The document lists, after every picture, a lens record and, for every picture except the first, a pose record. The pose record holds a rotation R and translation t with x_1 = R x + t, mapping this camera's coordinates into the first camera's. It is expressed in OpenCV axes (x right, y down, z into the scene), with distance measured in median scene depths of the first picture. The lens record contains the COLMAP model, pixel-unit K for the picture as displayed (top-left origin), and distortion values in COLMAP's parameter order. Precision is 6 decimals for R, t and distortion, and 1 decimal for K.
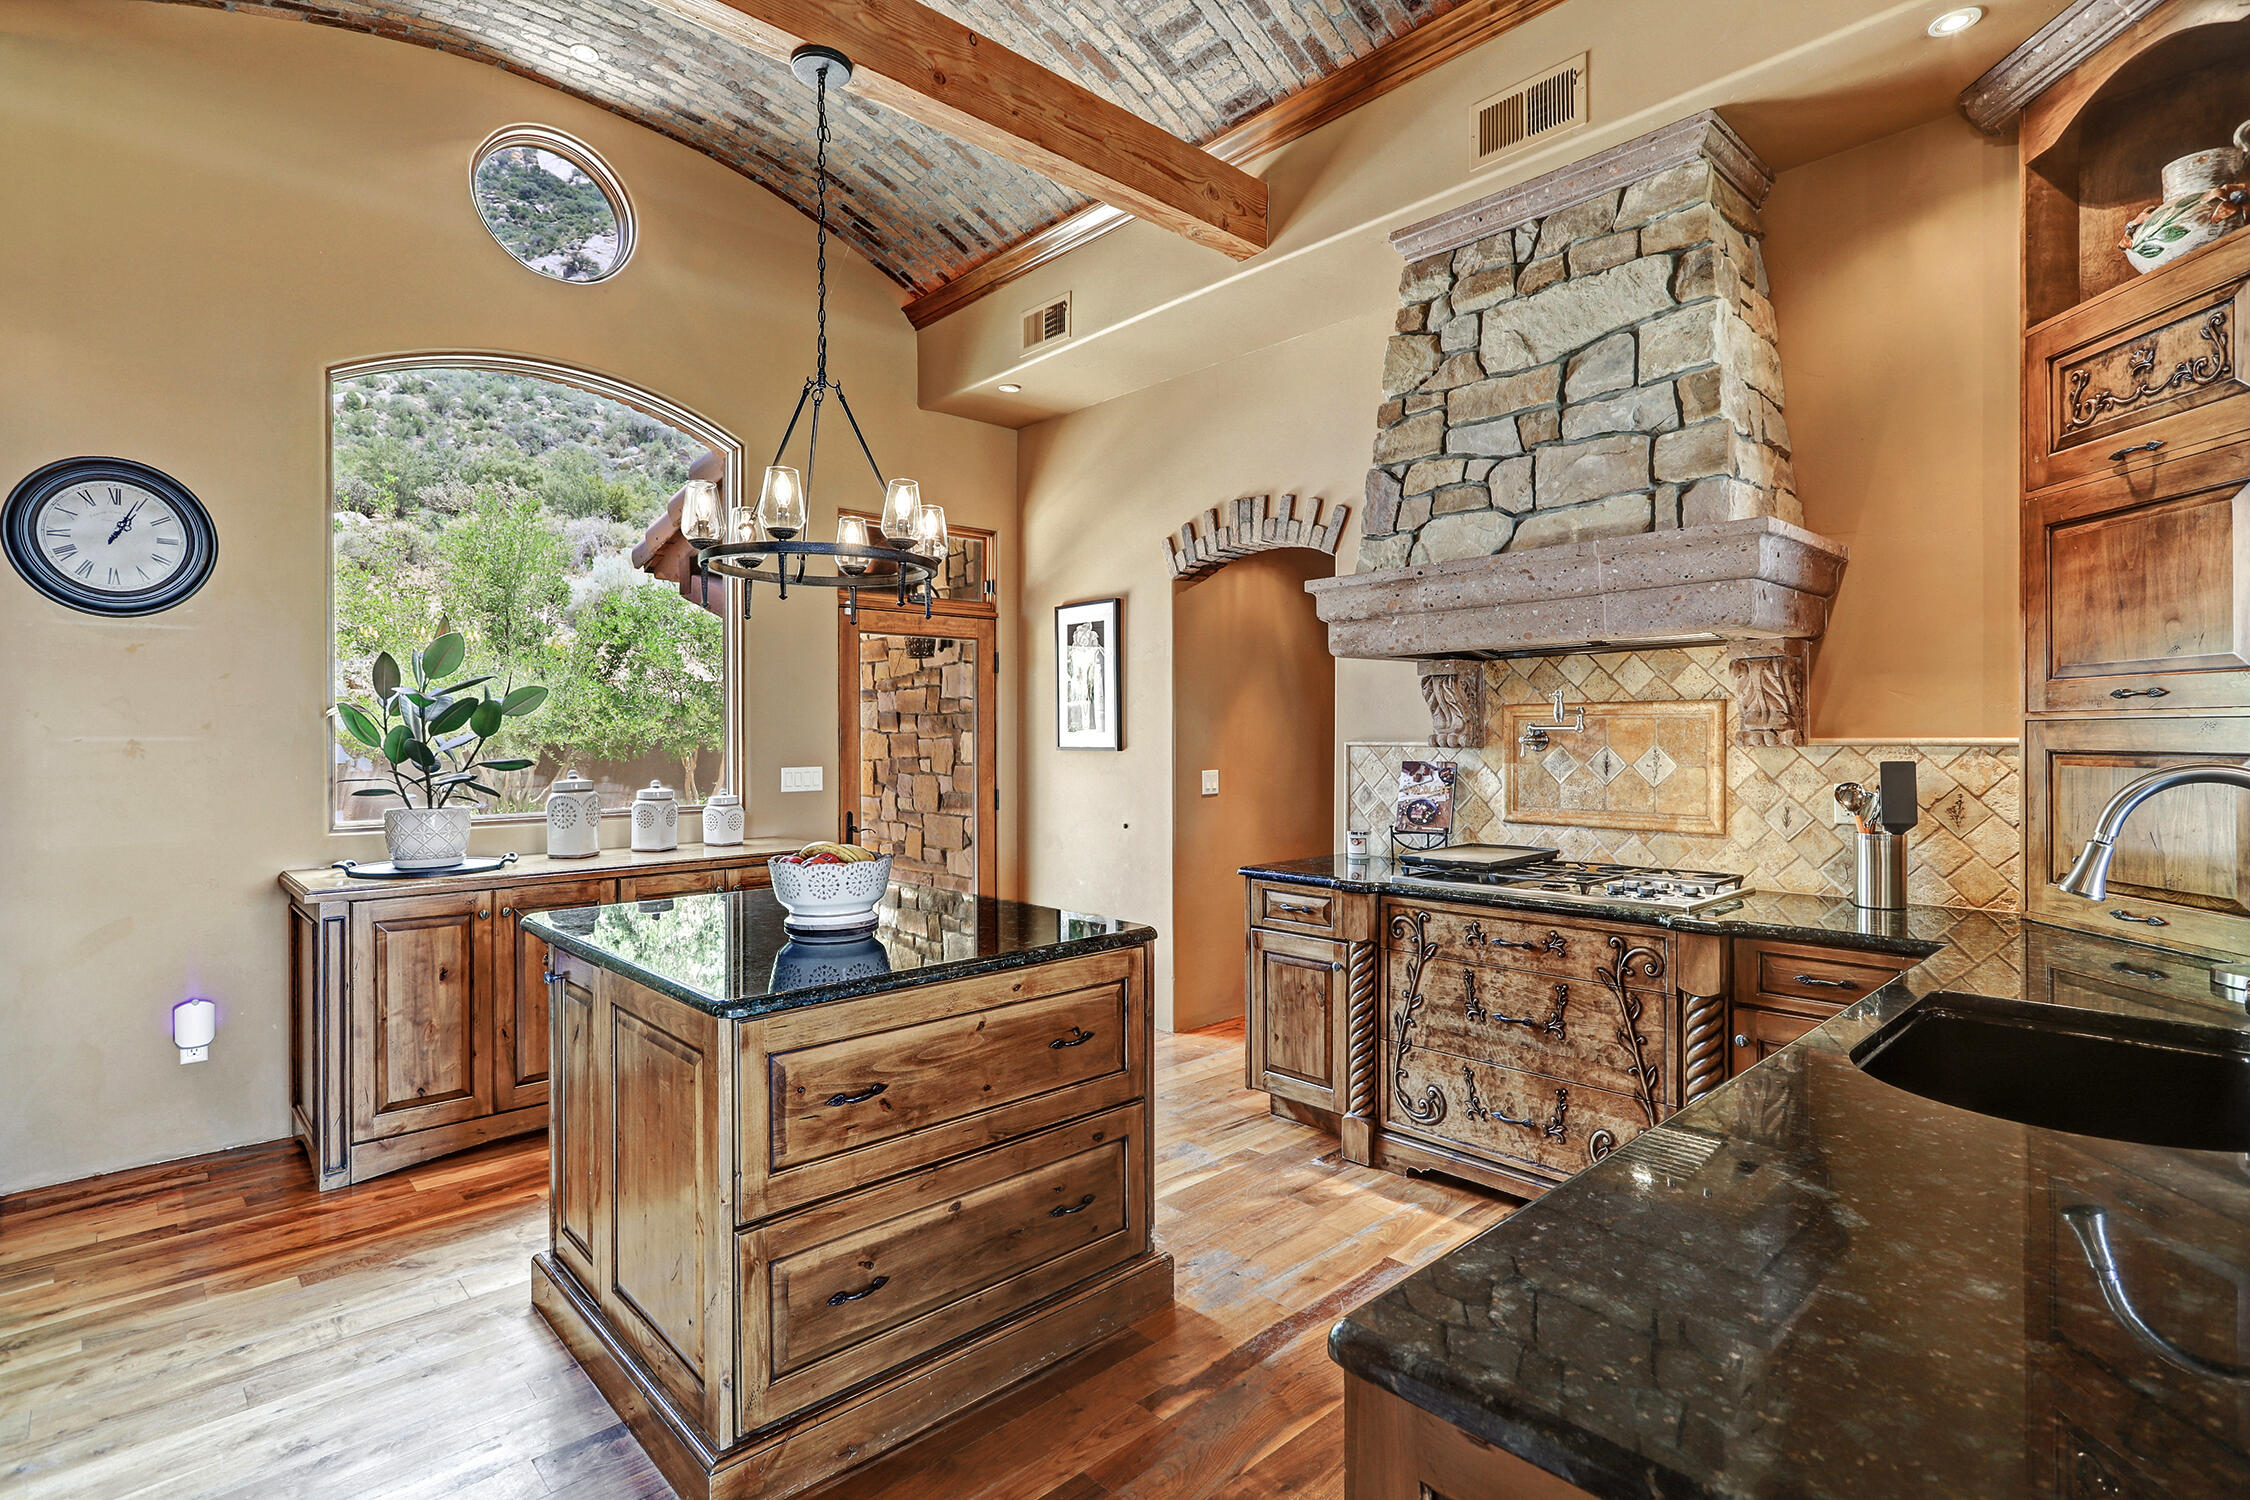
lens RADIAL K [[1075.0, 0, 1151.0], [0, 1075.0, 739.3], [0, 0, 1]] dist [-0.005925, 0.003067]
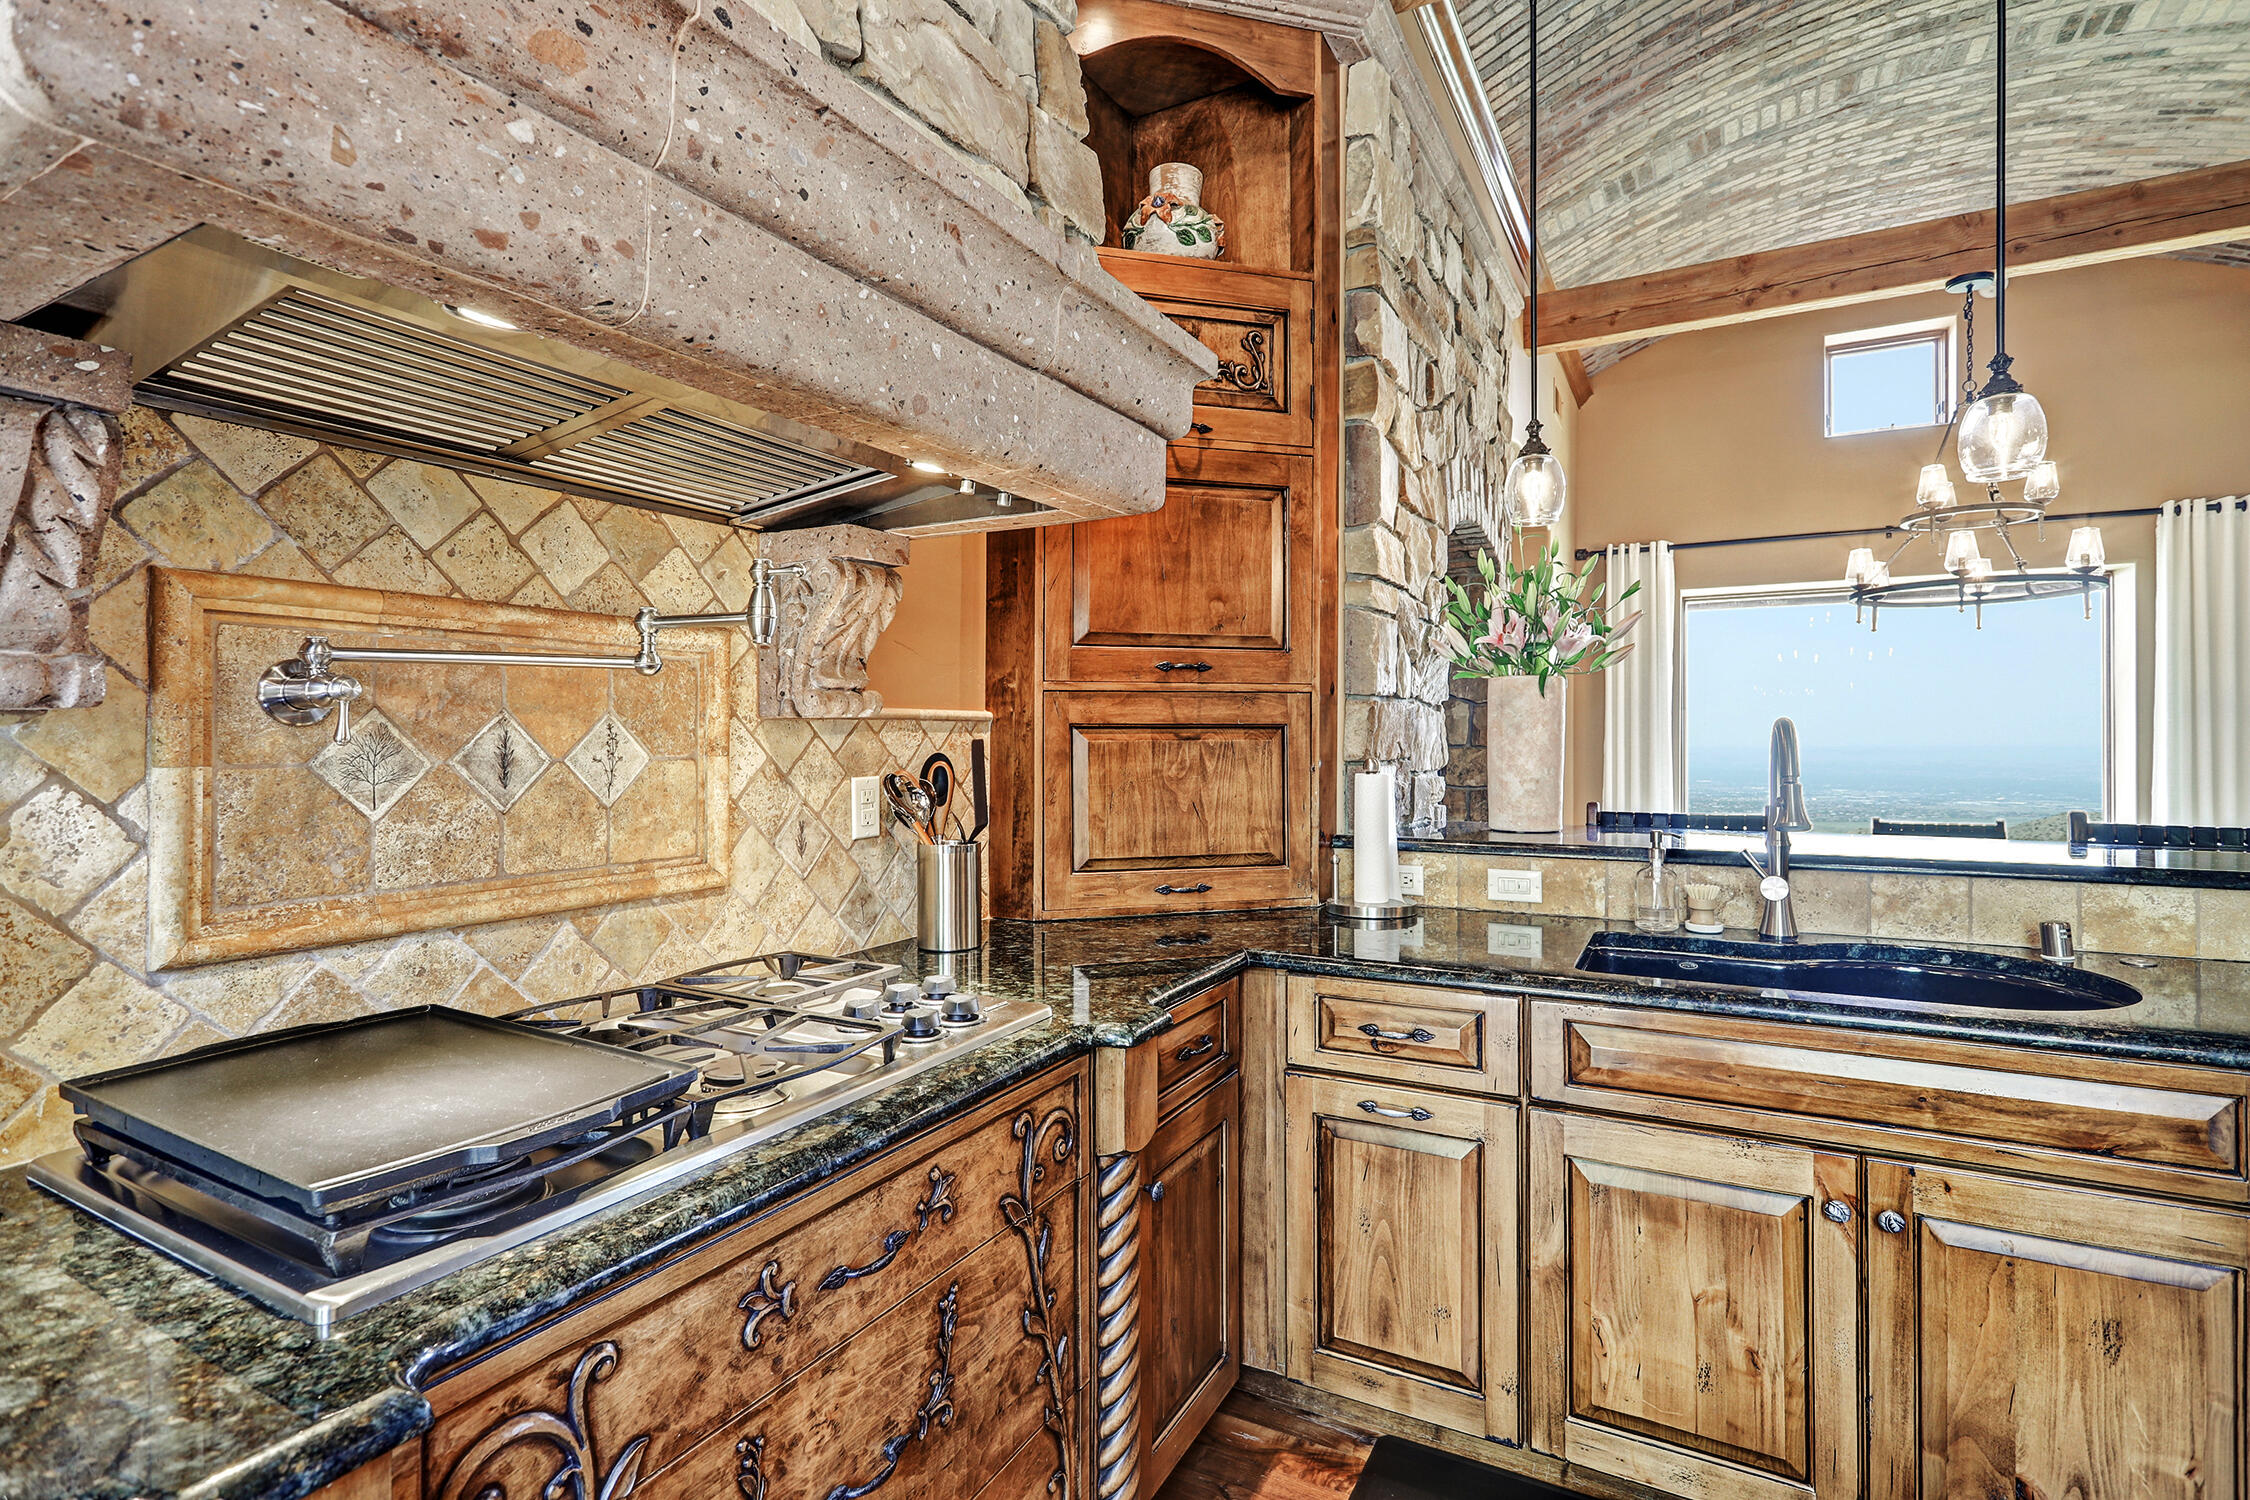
lens RADIAL K [[1075.0, 0, 1102.7], [0, 1075.0, 737.0], [0, 0, 1]] dist [-0.005925, 0.003067]
pose [[-0.283900, 0.007474, 0.958825, -0.022150], [0.008345, 0.999951, -0.005324, 0.019590], [-0.958818, 0.006490, -0.283948, 0.940171]]
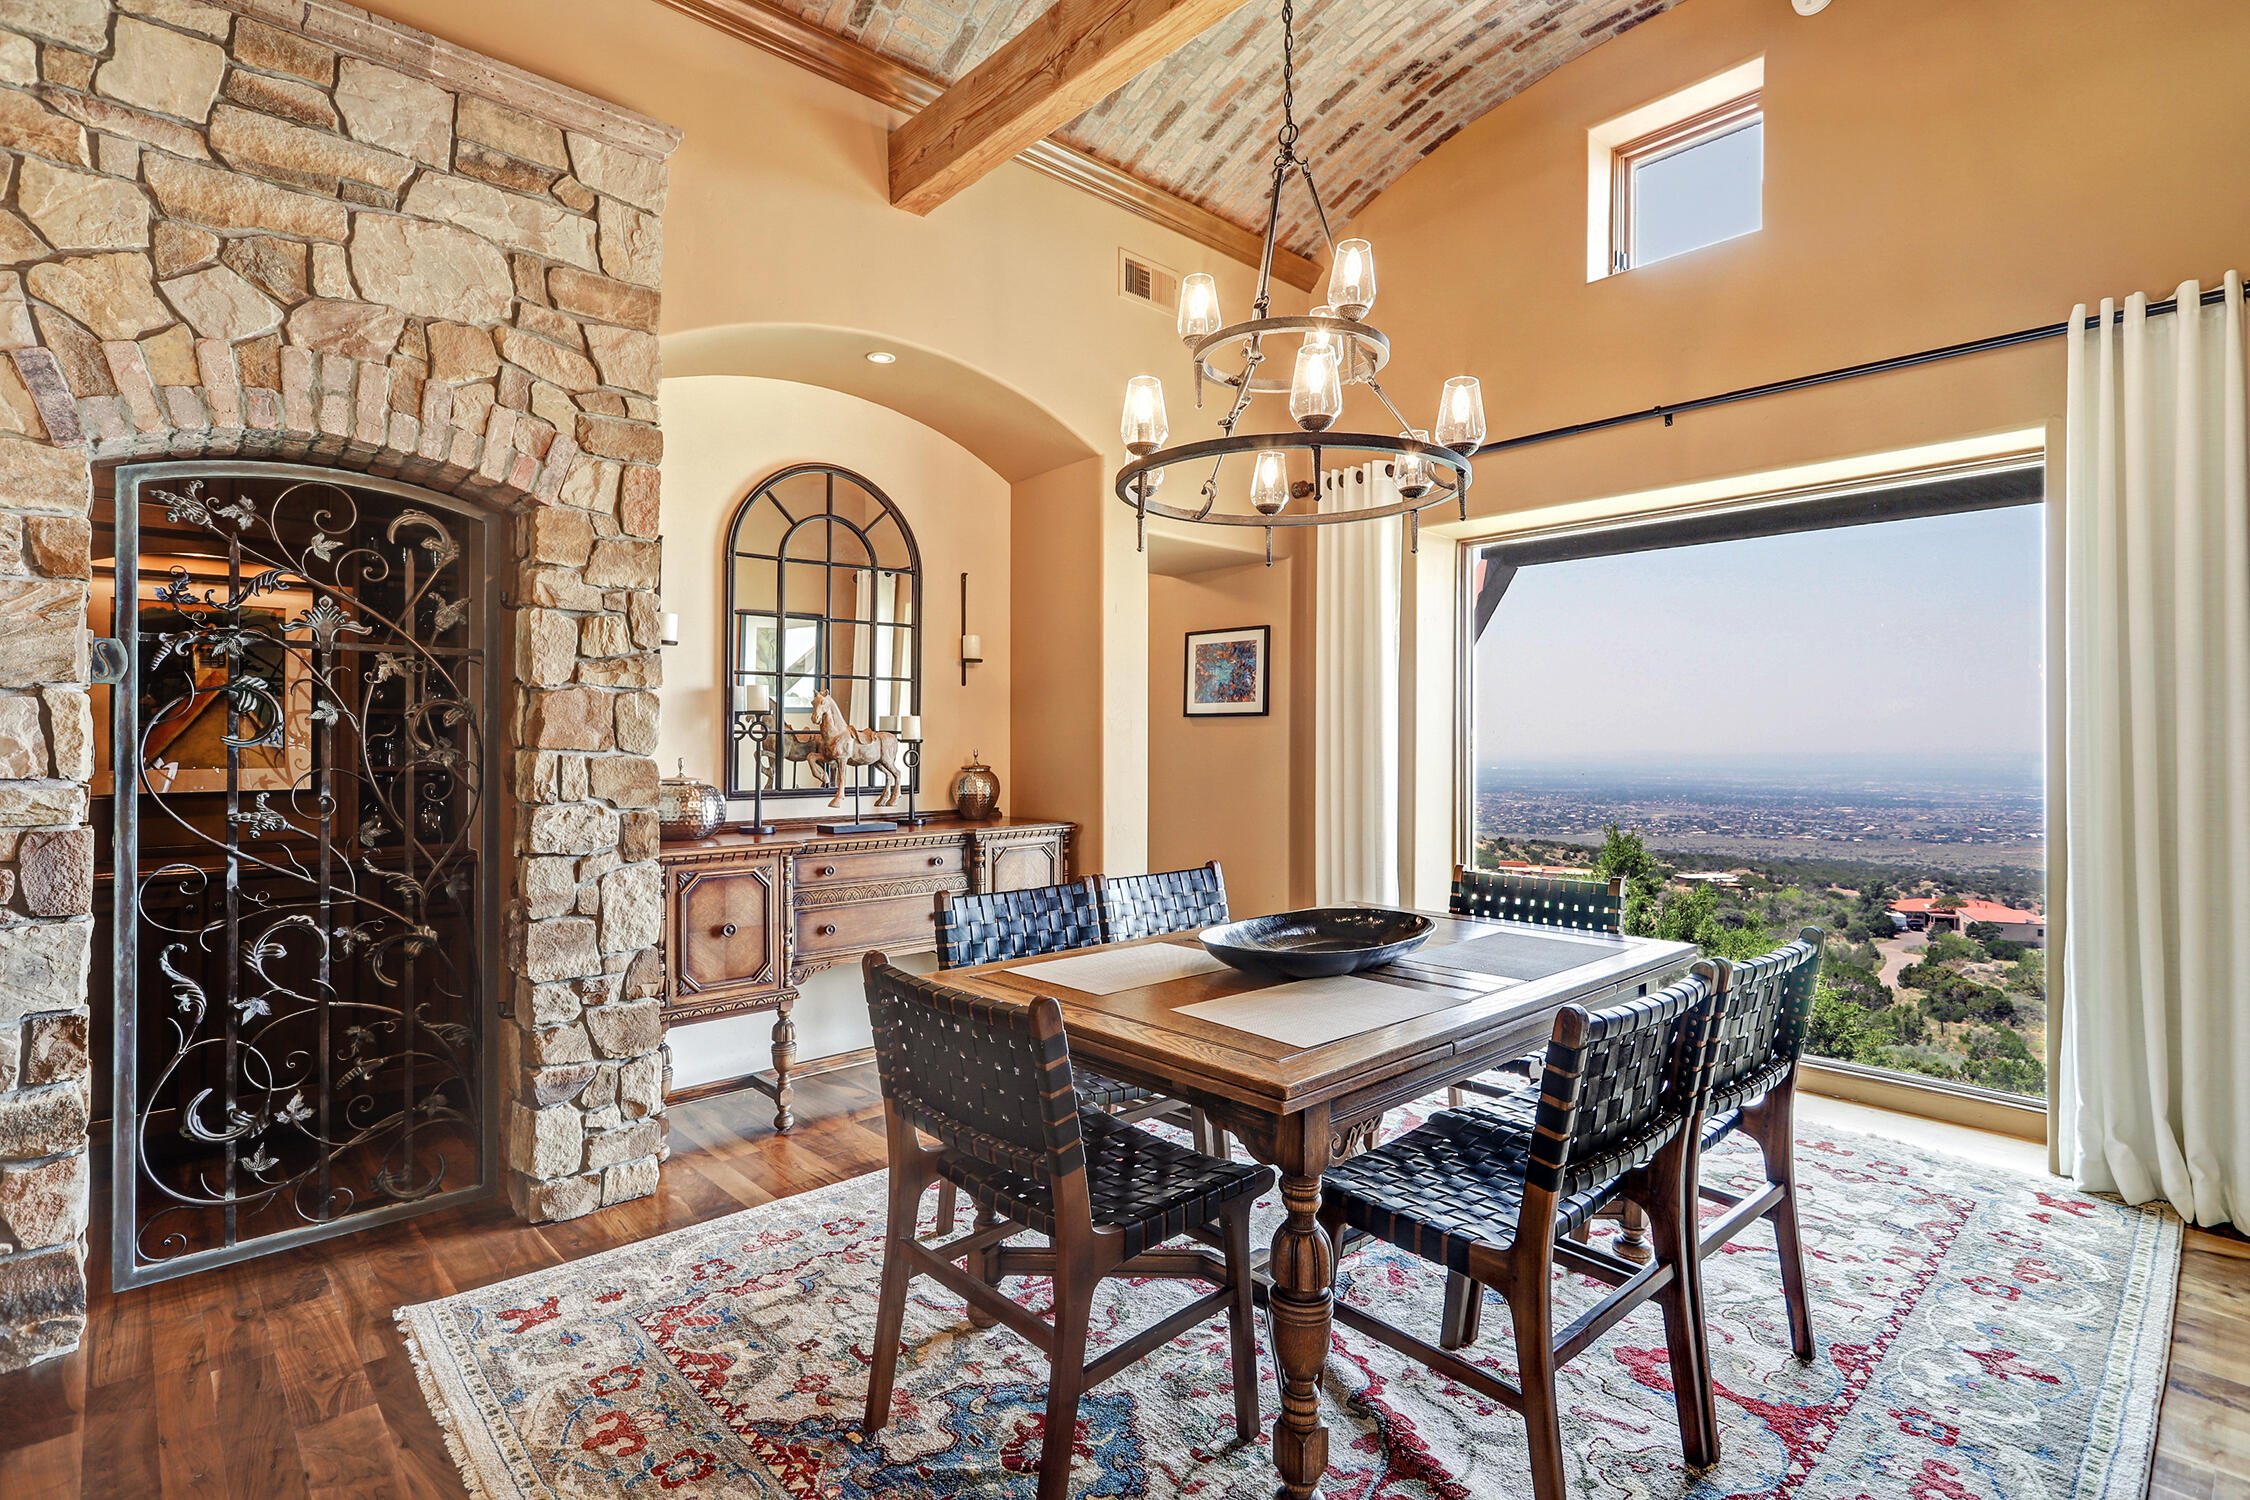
lens RADIAL K [[1075.0, 0, 1112.8], [0, 1075.0, 736.7], [0, 0, 1]] dist [-0.005925, 0.003067]
pose [[0.026531, 0.010397, 0.999594, 0.148983], [0.008858, 0.999904, -0.010635, 0.032053], [-0.999609, 0.009137, 0.026436, -0.266614]]
